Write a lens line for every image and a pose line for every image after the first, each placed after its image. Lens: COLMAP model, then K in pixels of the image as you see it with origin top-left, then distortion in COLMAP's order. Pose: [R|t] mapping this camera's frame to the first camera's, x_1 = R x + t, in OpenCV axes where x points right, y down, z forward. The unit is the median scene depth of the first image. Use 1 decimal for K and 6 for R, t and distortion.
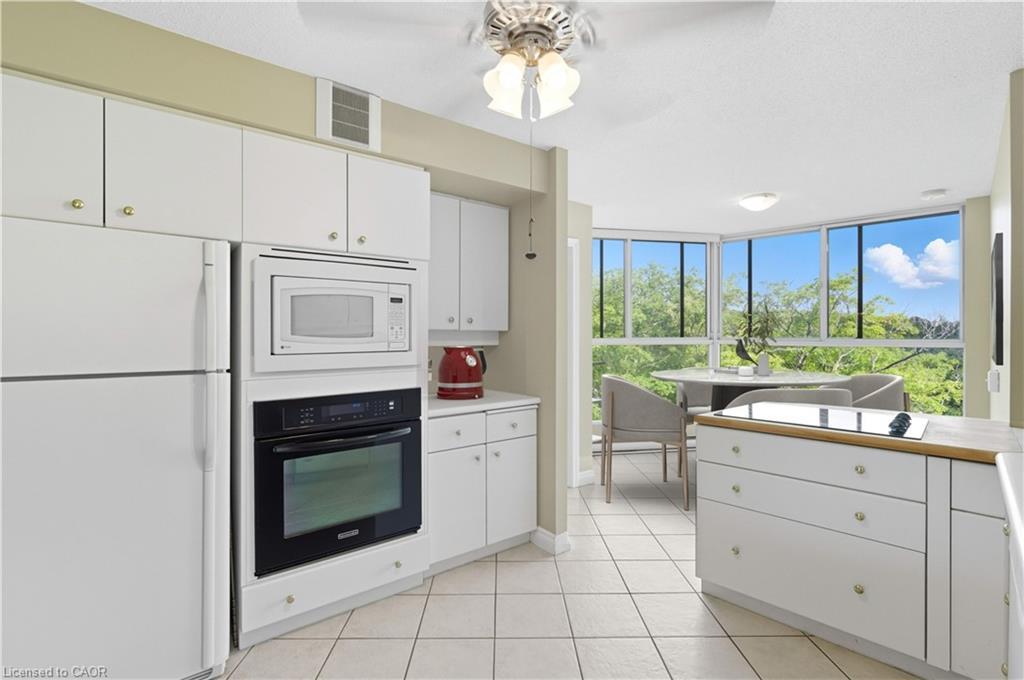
lens RADIAL K [[472.8, 0, 516.1], [0, 472.8, 335.2], [0, 0, 1]] dist [0.000988, 0.000124]
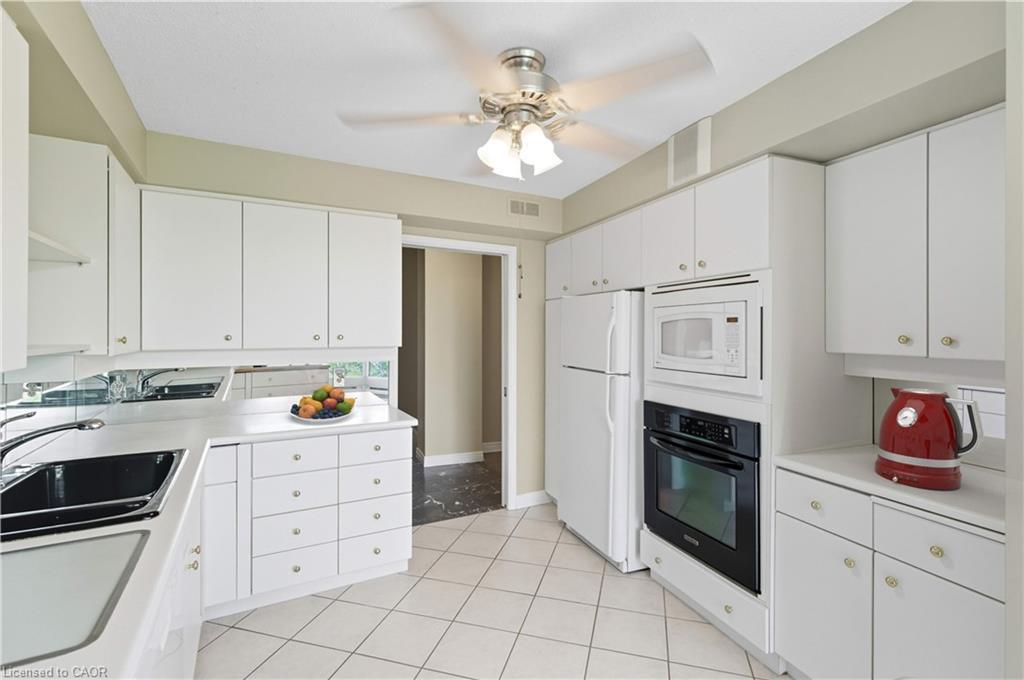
lens RADIAL K [[472.8, 0, 516.1], [0, 472.8, 335.2], [0, 0, 1]] dist [0.000988, 0.000124]
pose [[-0.296919, 0.001476, -0.954901, 0.747557], [-0.009532, 0.999944, 0.004510, -0.045266], [0.954855, 0.010441, -0.296889, 0.880274]]
